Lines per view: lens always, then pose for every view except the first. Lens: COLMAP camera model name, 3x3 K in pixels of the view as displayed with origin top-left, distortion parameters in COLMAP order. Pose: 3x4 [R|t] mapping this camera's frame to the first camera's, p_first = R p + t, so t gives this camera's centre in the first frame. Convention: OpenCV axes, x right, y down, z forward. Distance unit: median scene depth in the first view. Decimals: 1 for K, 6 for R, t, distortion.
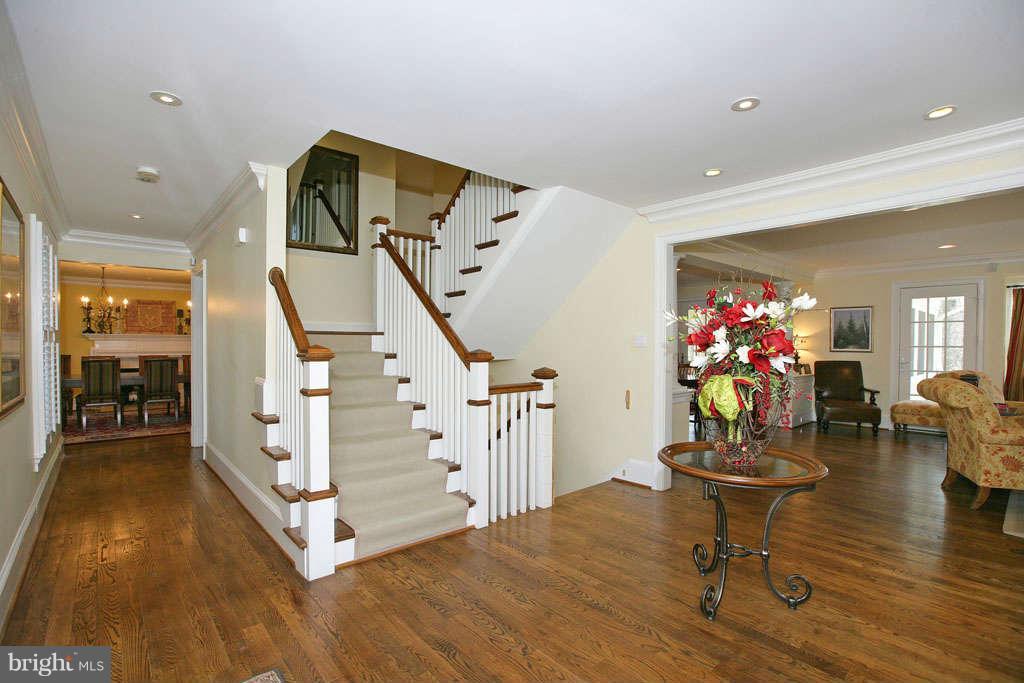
lens RADIAL K [[479.8, 0, 509.9], [0, 479.8, 345.9], [0, 0, 1]] dist [-0.027124, 0.000675]
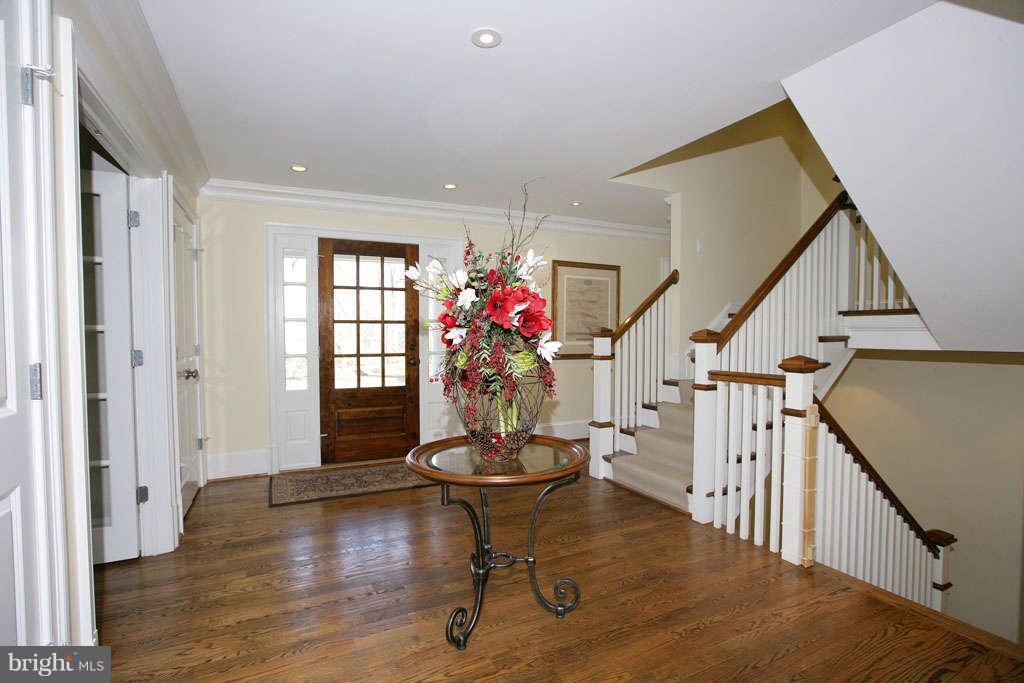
lens RADIAL K [[479.8, 0, 509.9], [0, 479.8, 345.9], [0, 0, 1]] dist [-0.027124, 0.000675]
pose [[-0.238843, 0.028042, -0.970653, 0.927619], [-0.001706, 0.999569, 0.029297, 0.014101], [0.971057, 0.008653, -0.238692, 0.875596]]
